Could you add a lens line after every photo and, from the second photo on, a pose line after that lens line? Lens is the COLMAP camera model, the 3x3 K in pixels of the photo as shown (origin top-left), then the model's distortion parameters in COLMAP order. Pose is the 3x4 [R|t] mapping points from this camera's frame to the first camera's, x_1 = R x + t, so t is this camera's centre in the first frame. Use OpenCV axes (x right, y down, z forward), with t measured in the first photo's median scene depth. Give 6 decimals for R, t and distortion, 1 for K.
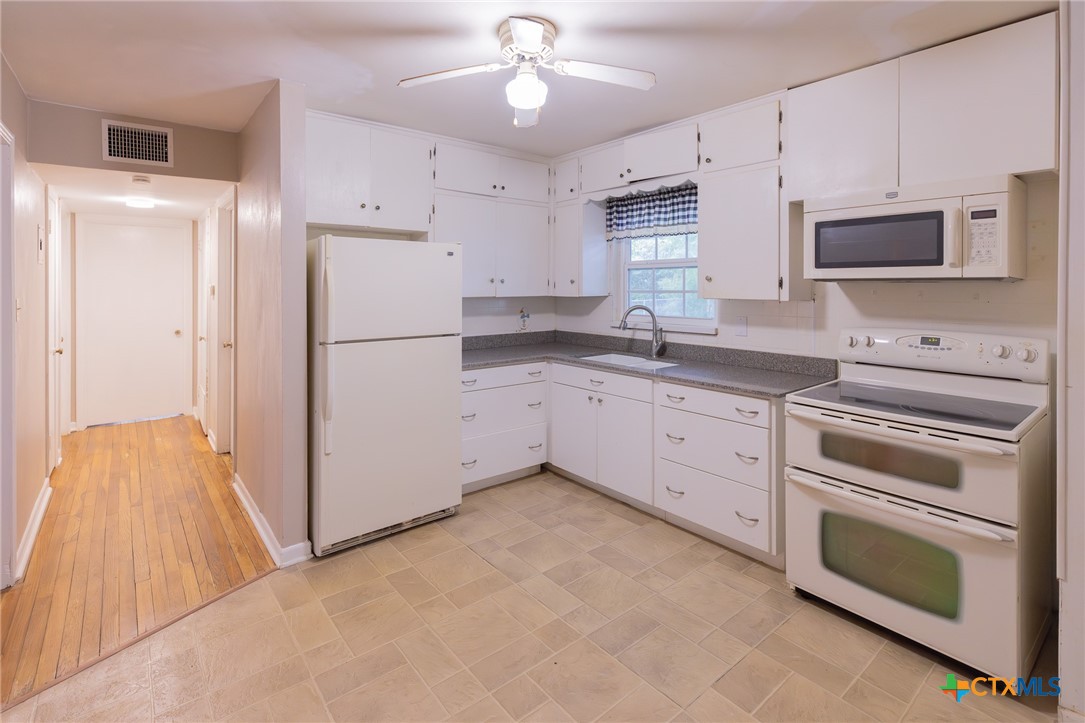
lens RADIAL K [[518.2, 0, 537.3], [0, 518.2, 289.6], [0, 0, 1]] dist [0.002987, -0.000142]
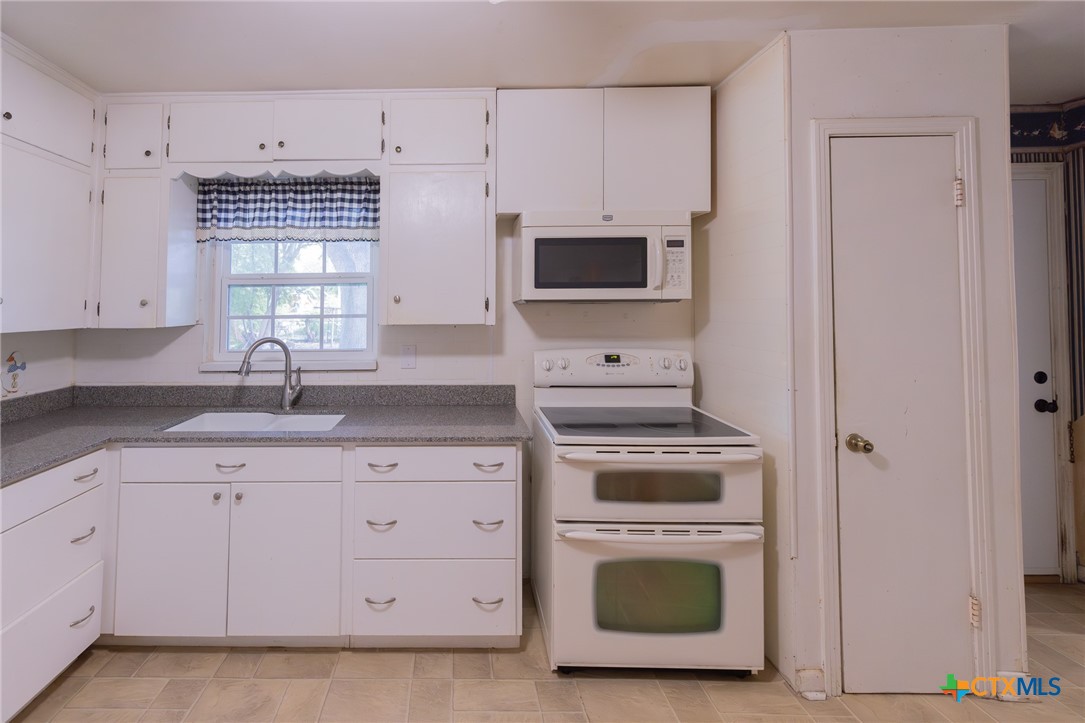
lens RADIAL K [[506.7, 0, 461.9], [0, 506.7, 287.6], [0, 0, 1]] dist [0.001577, -0.000536]
pose [[0.640948, 0.027773, 0.767082, -0.184677], [0.011858, 0.998868, -0.046073, -0.002101], [-0.767493, 0.038627, 0.639893, 0.421141]]
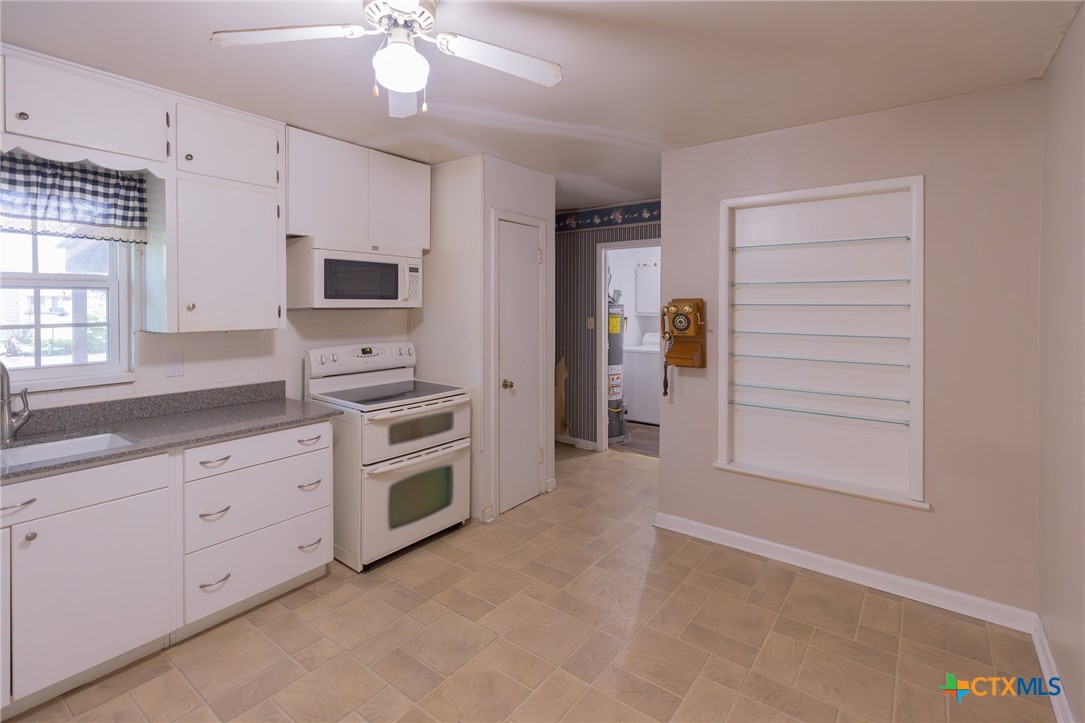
lens RADIAL K [[502.9, 0, 534.5], [0, 502.9, 313.5], [0, 0, 1]] dist [0.000206, 0.000276]
pose [[-0.236549, -0.011473, 0.971552, -0.524120], [0.013176, 0.999800, 0.015015, -0.015061], [-0.971530, 0.016353, -0.236350, 0.650172]]
